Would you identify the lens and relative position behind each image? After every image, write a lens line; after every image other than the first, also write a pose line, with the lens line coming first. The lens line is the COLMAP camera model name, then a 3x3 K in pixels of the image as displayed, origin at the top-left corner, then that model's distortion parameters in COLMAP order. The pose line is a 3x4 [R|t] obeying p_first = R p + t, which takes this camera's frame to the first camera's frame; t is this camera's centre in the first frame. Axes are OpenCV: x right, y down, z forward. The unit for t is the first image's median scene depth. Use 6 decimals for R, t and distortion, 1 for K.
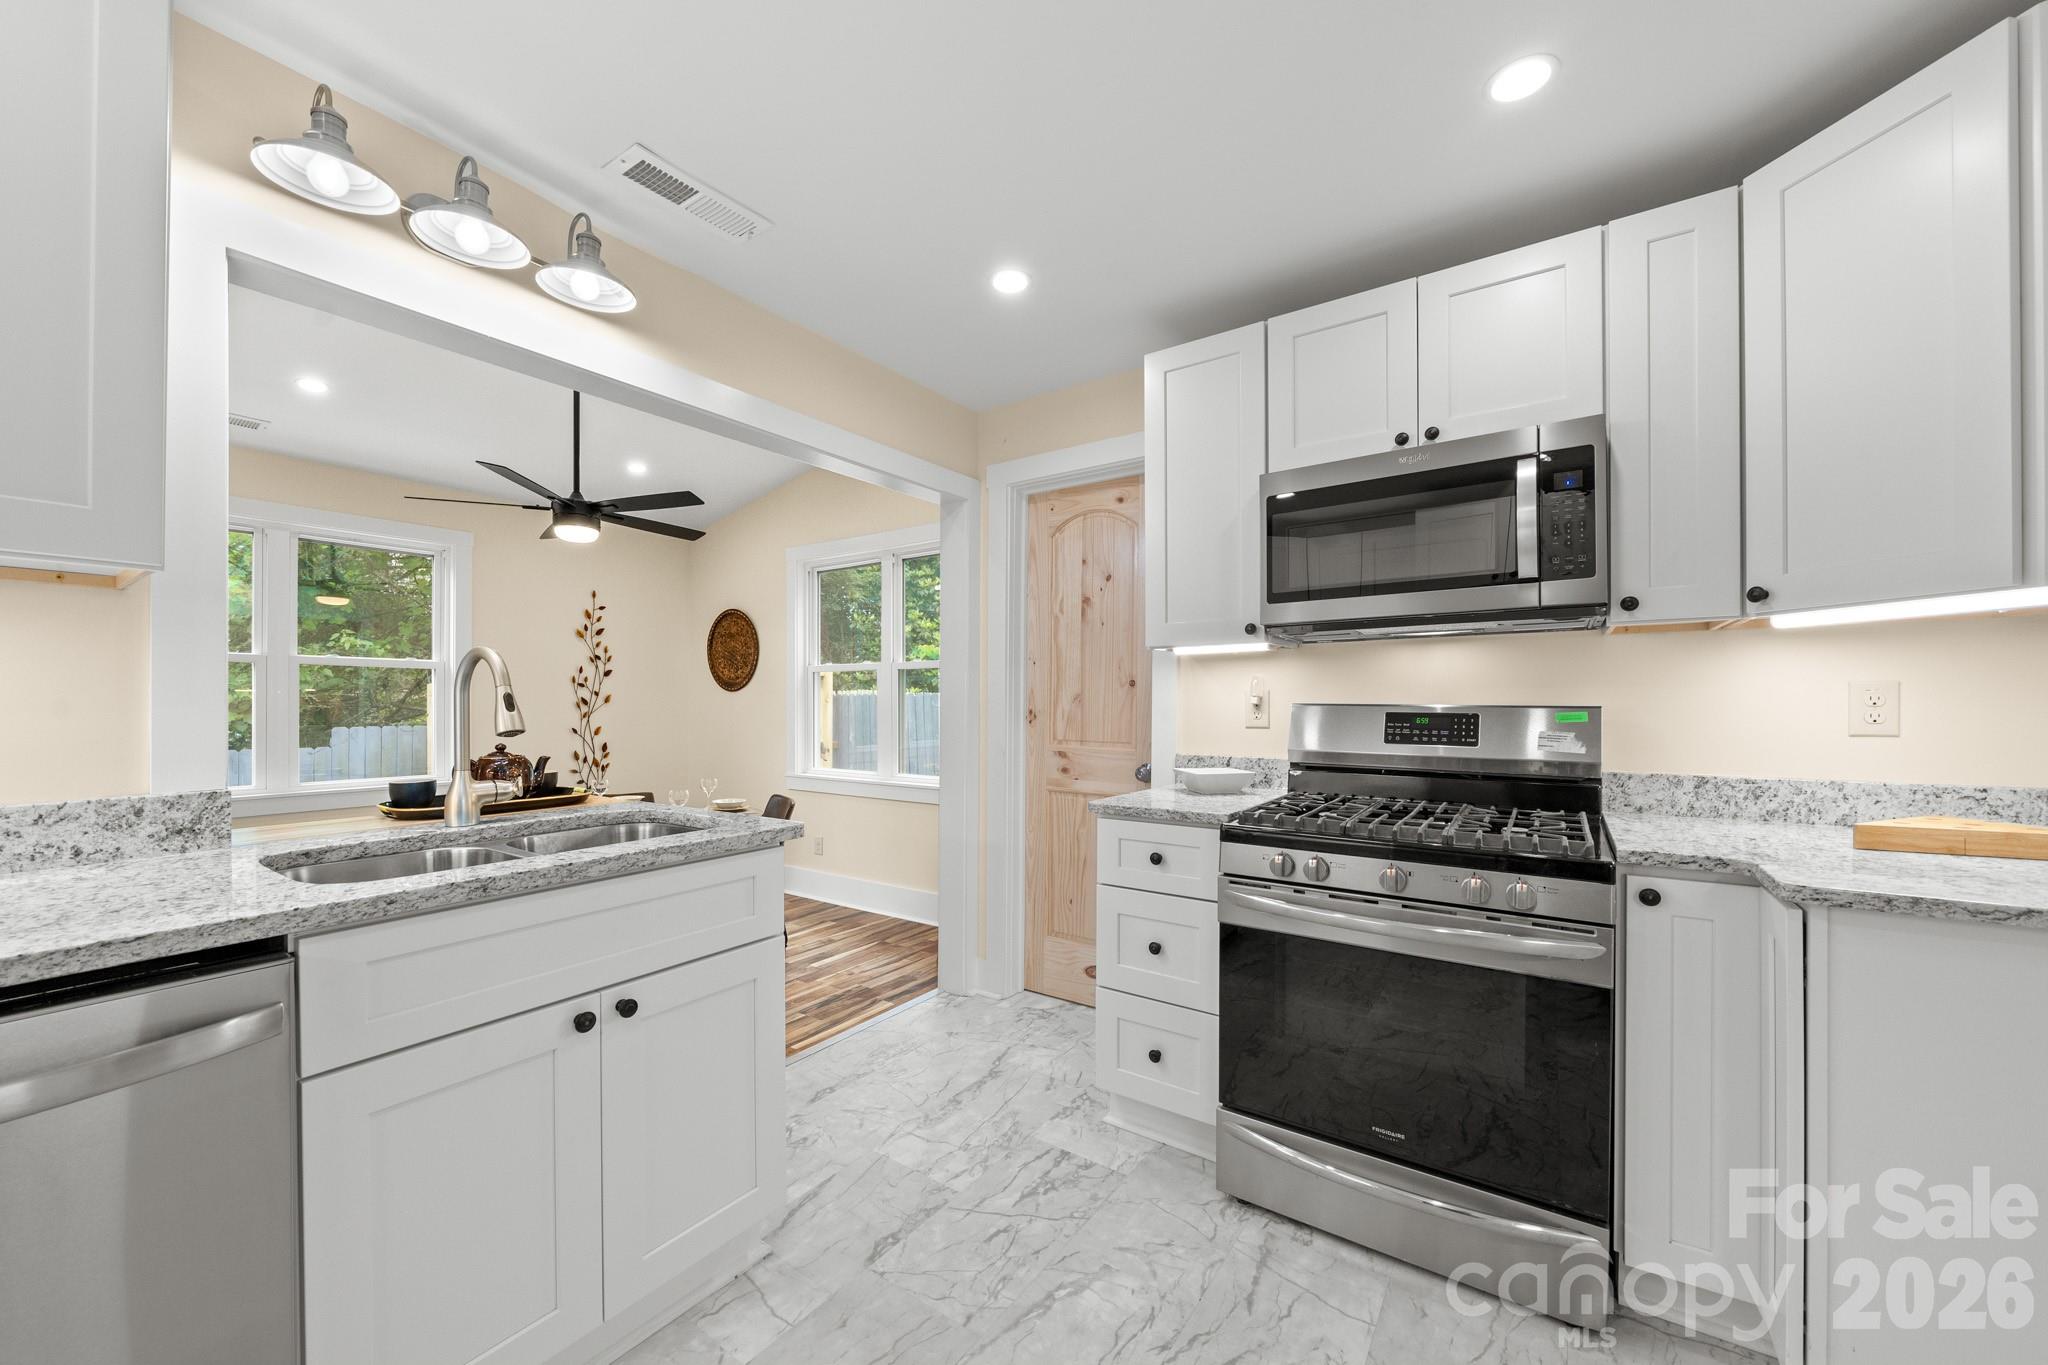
lens RADIAL K [[745.1, 0, 1029.6], [0, 745.1, 684.1], [0, 0, 1]] dist [-0.011298, -0.000103]
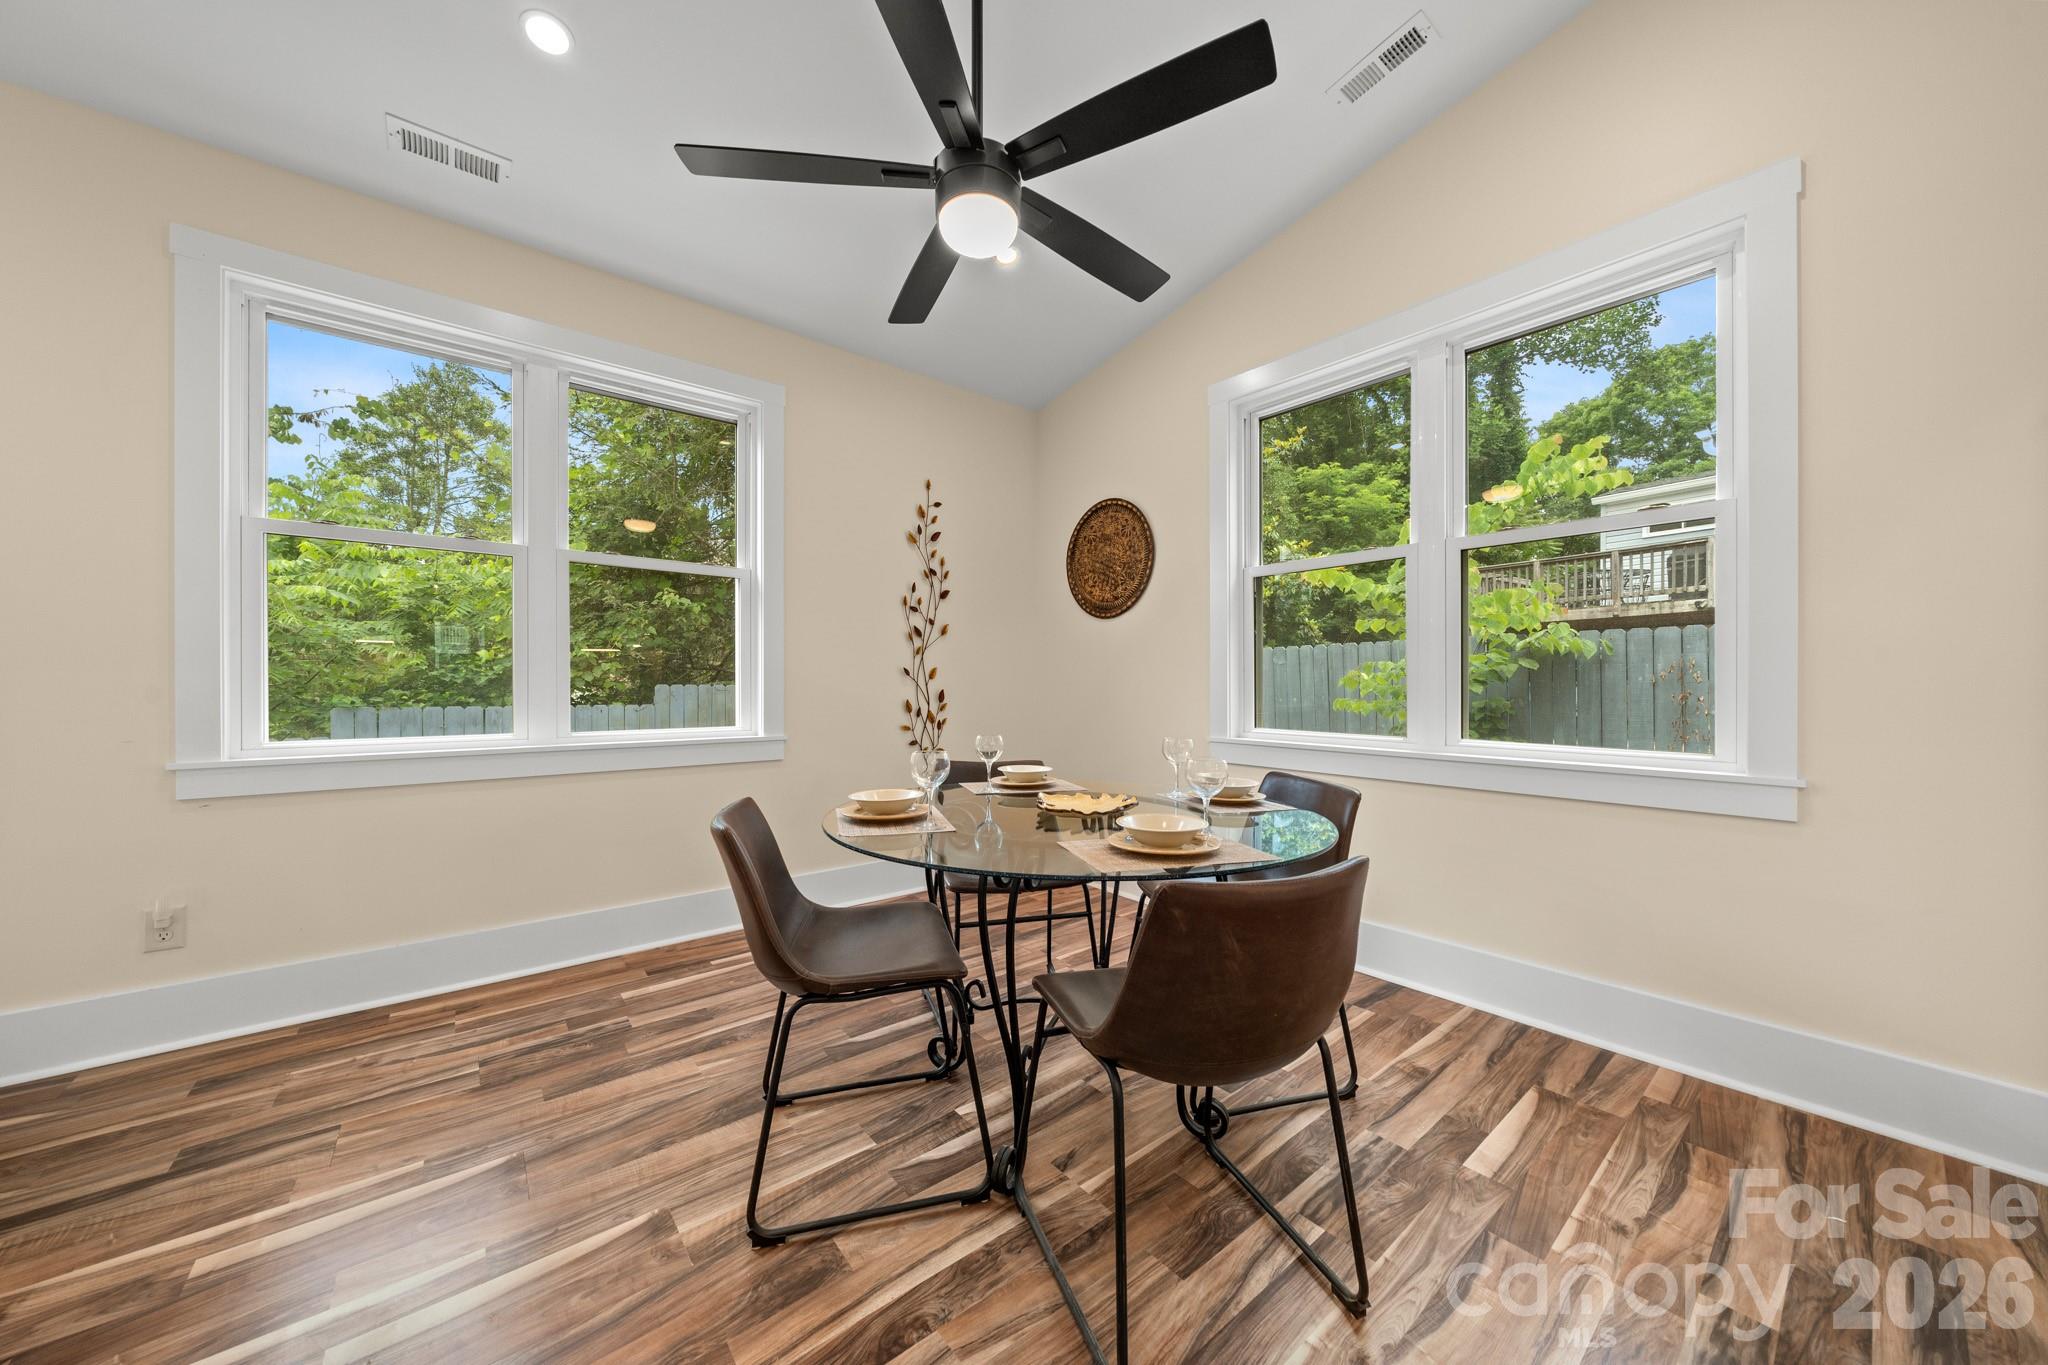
lens RADIAL K [[690.2, 0, 1034.2], [0, 690.2, 676.0], [0, 0, 1]] dist [-0.001276, -0.000018]
pose [[0.959830, -0.000237, -0.280581, -0.298070], [0.001903, 0.999982, 0.005666, 0.062146], [0.280575, -0.005972, 0.959814, 0.380202]]
